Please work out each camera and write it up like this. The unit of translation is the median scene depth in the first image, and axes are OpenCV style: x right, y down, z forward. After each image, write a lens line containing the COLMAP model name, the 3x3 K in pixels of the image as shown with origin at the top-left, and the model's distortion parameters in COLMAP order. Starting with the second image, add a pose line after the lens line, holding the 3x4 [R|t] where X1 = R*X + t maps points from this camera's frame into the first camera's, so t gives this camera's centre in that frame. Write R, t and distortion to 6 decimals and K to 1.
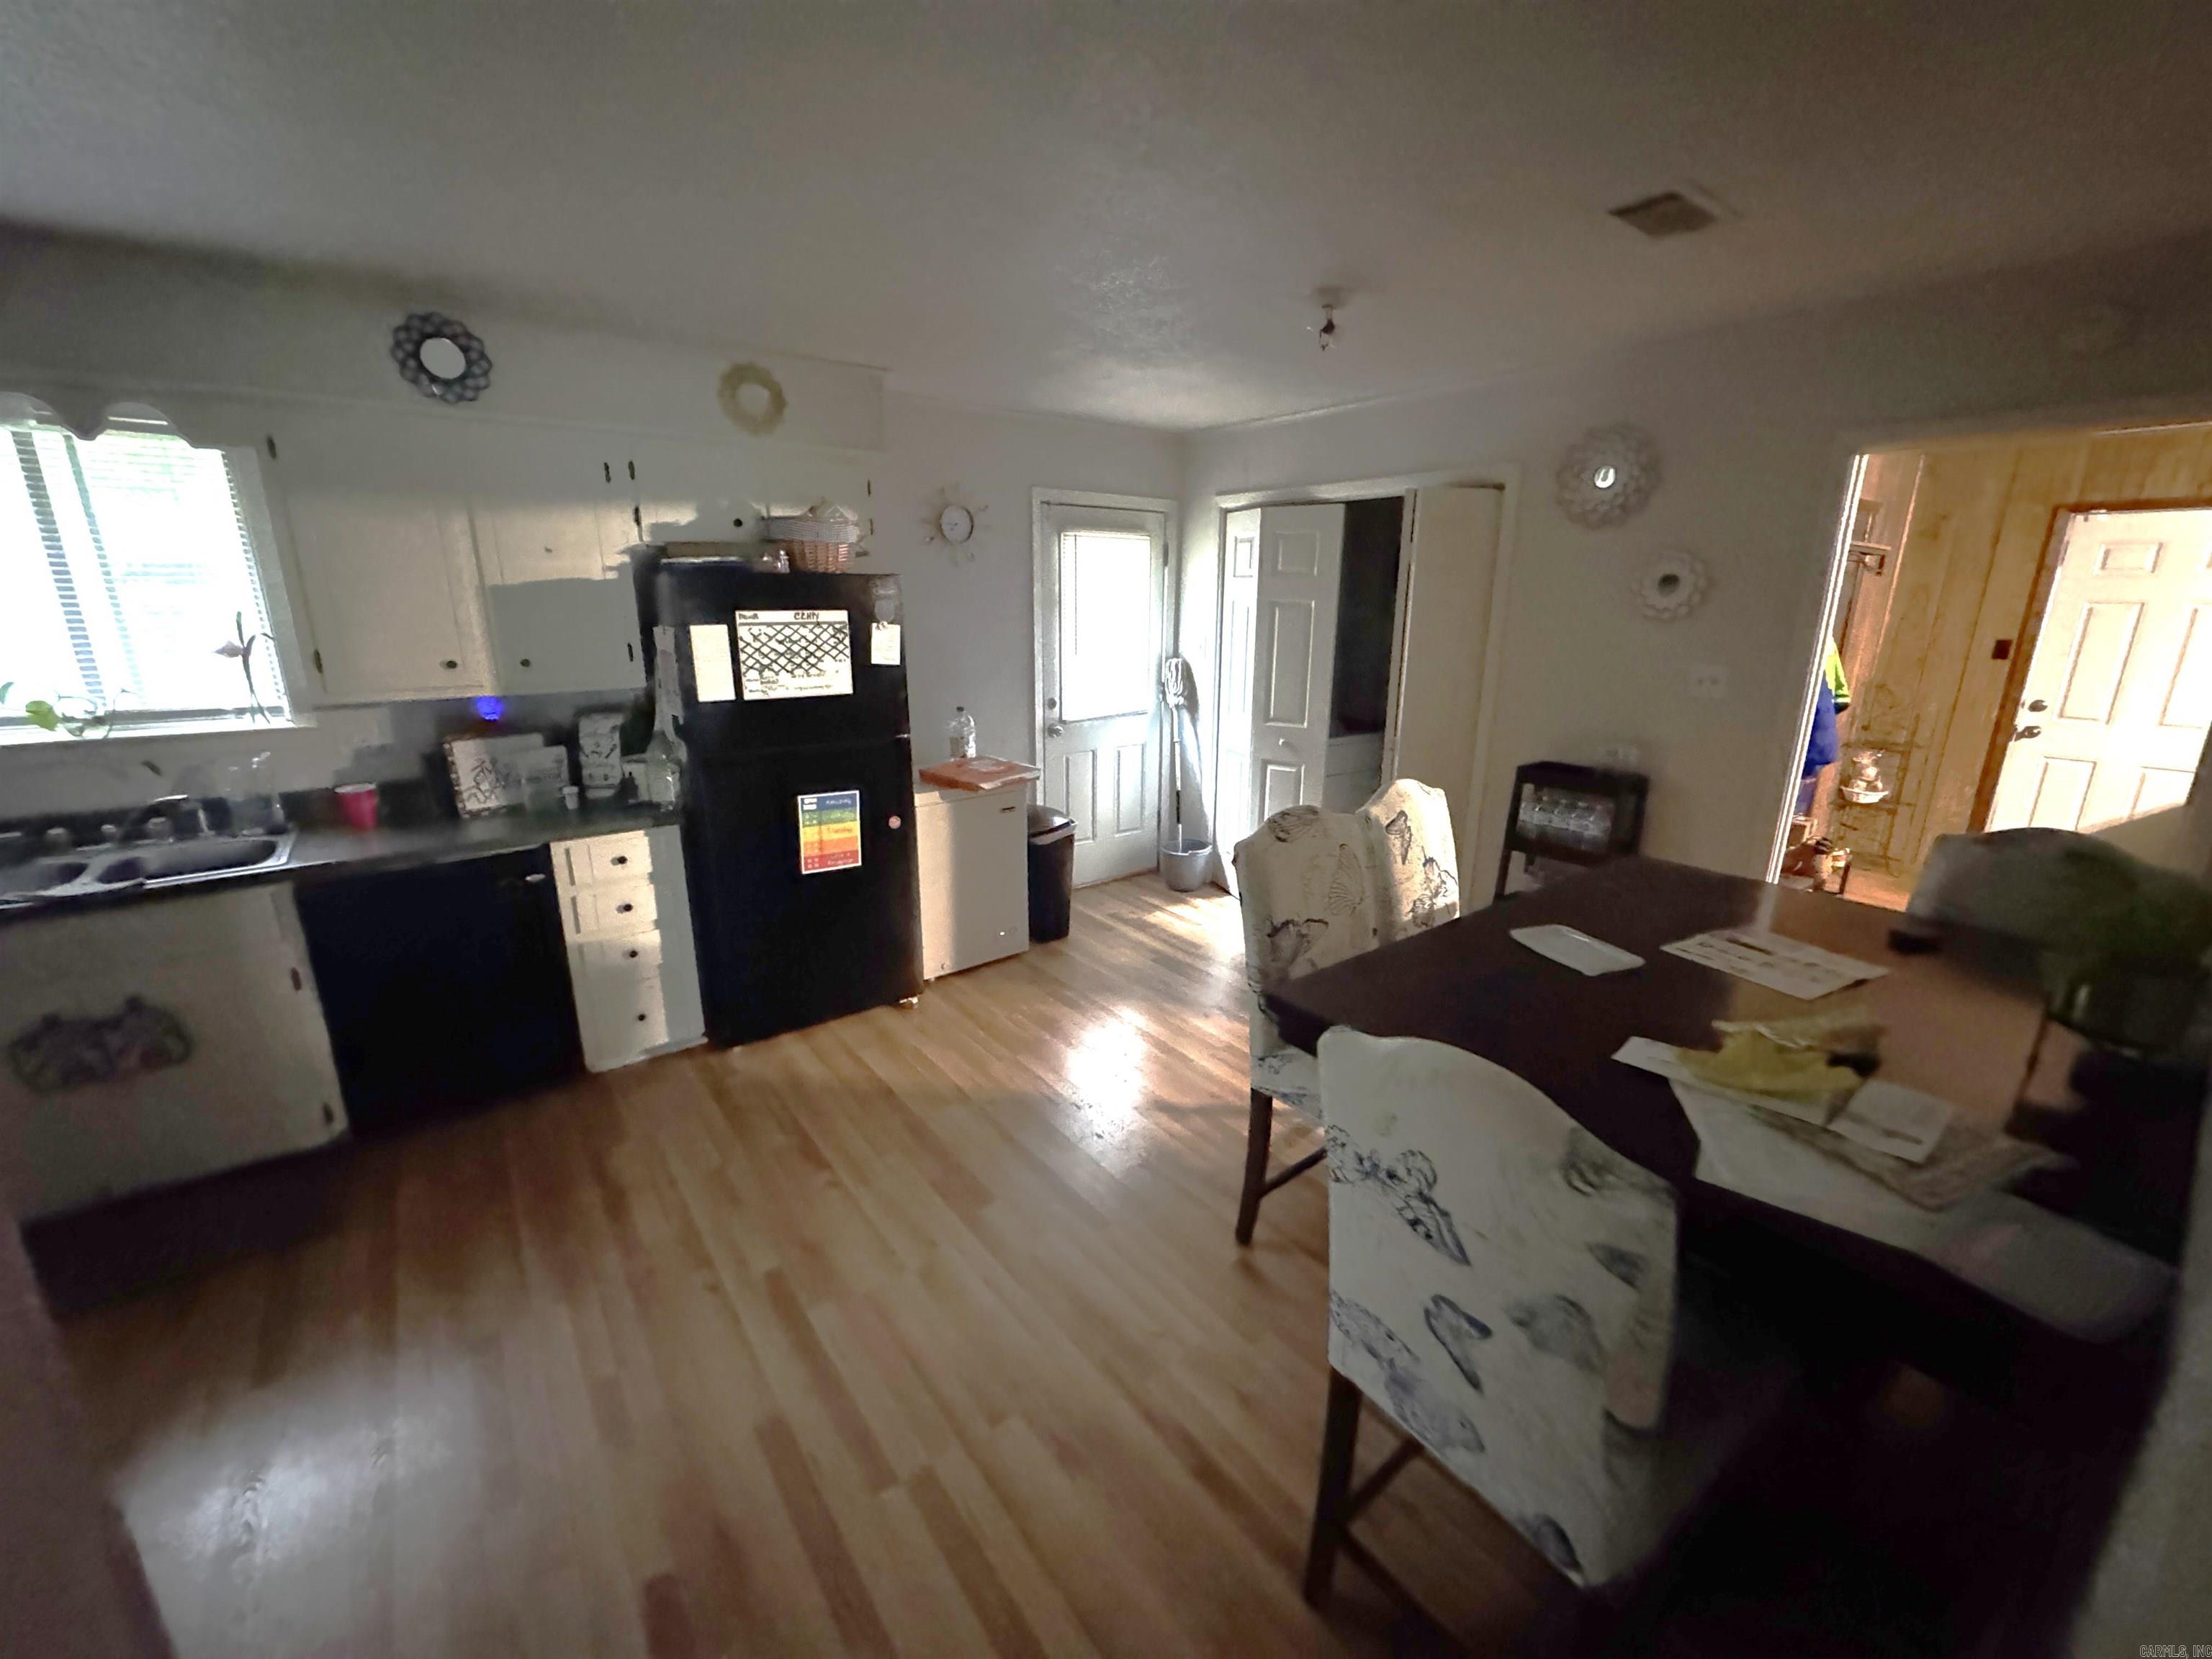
lens RADIAL K [[888.3, 0, 1111.6], [0, 888.3, 825.6], [0, 0, 1]] dist [-0.000197, 0.000056]
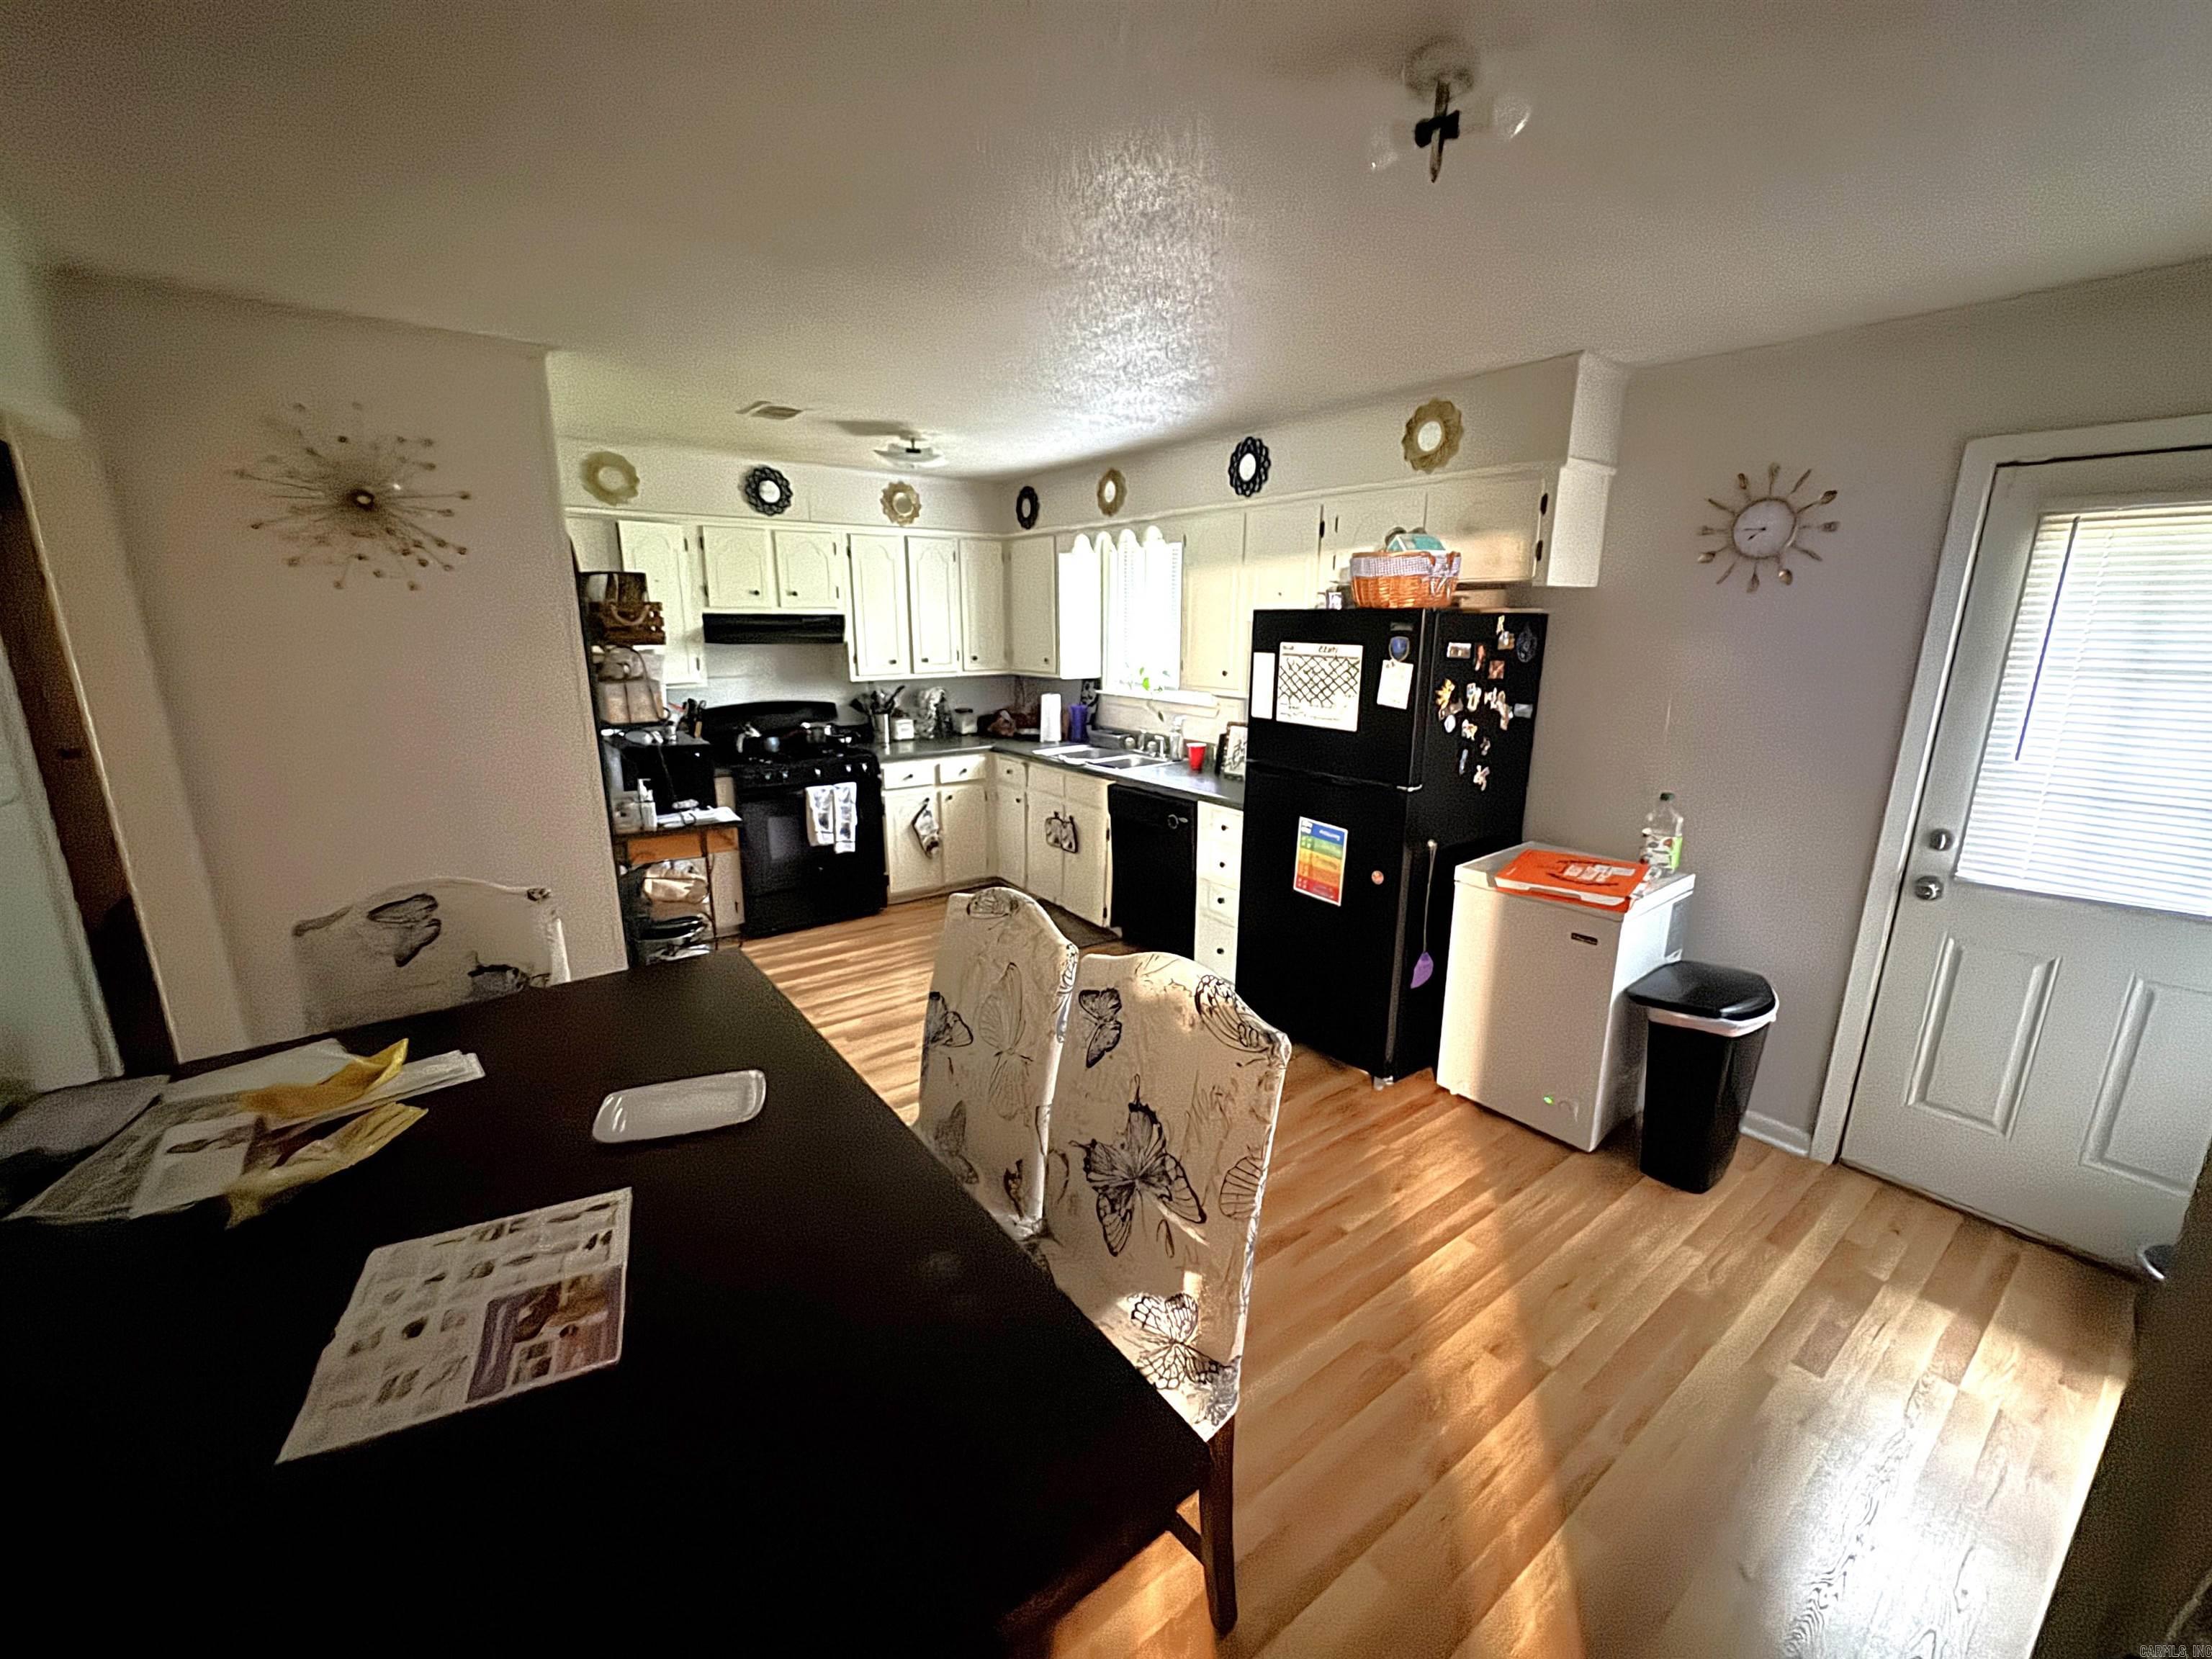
lens RADIAL K [[888.3, 0, 1108.8], [0, 888.3, 832.8], [0, 0, 1]] dist [-0.000197, 0.000056]
pose [[-0.016901, 0.230763, -0.972863, 0.702856], [-0.263417, 0.937600, 0.226975, -0.198696], [0.964534, 0.260105, 0.044941, 0.743346]]
